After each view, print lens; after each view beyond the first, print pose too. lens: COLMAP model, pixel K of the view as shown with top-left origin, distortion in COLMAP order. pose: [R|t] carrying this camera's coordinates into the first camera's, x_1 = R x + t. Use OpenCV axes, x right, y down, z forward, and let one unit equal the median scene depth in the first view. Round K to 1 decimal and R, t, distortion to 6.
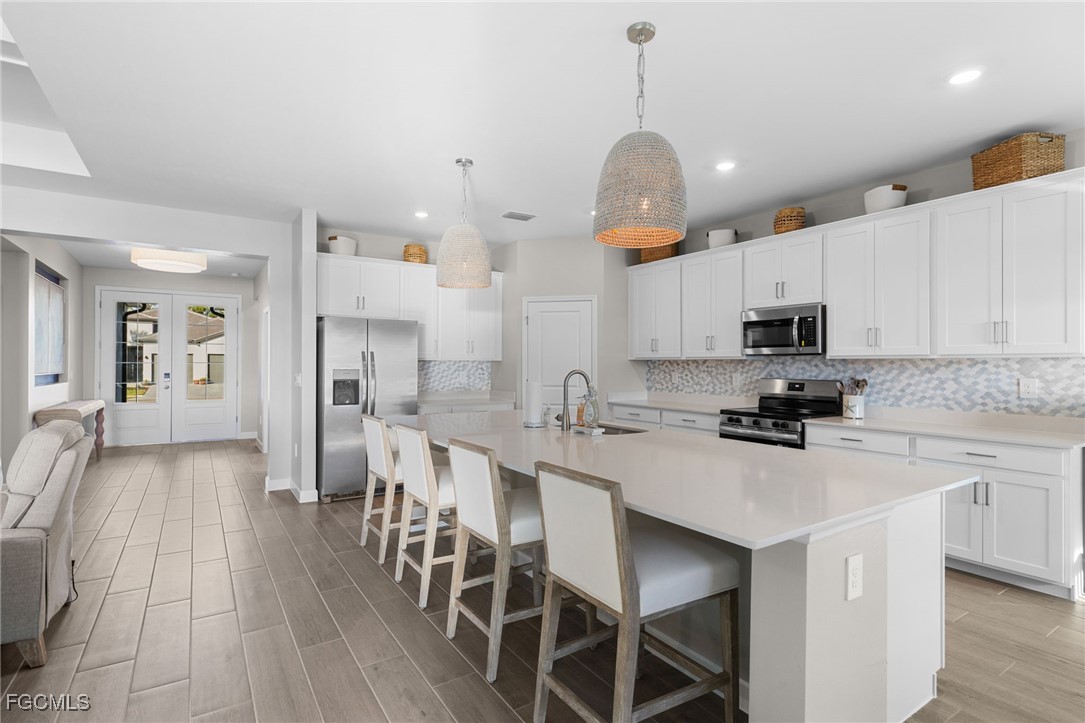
lens RADIAL K [[525.9, 0, 542.5], [0, 525.9, 361.5], [0, 0, 1]] dist [-0.000185, -0.000001]
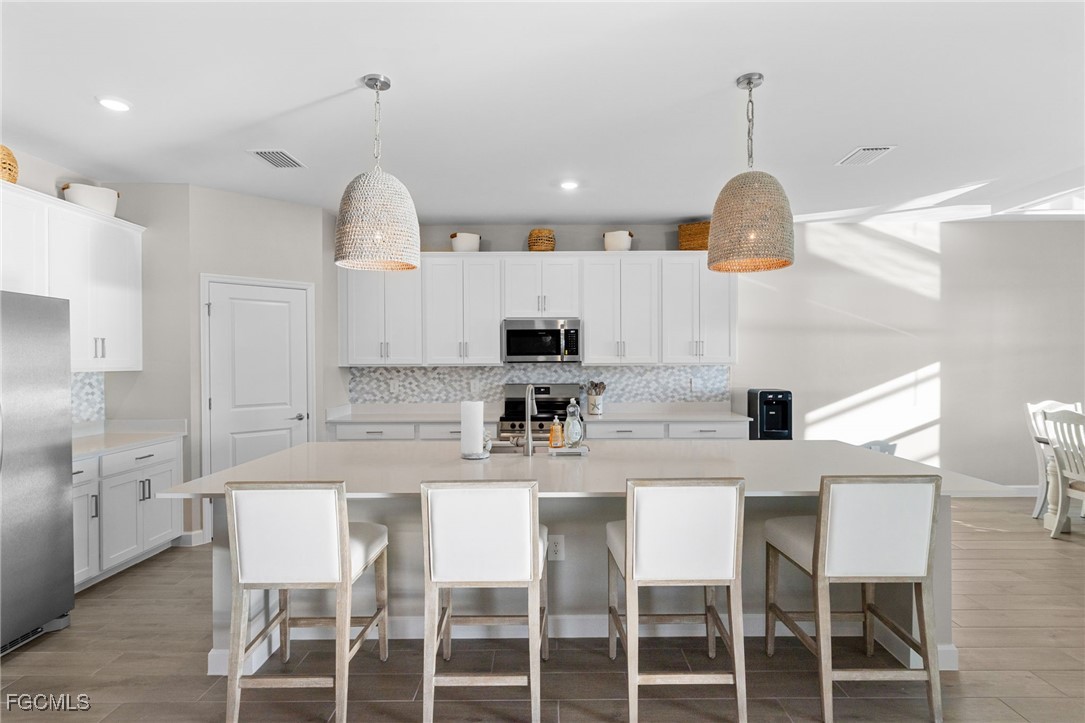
lens RADIAL K [[557.3, 0, 542.5], [0, 557.3, 361.5], [0, 0, 1]] dist [0.002908, 0.000411]
pose [[0.554652, -0.004400, 0.832071, -0.493911], [0.003206, 0.999990, 0.003151, -0.017114], [-0.832076, 0.000920, 0.554660, 0.338975]]
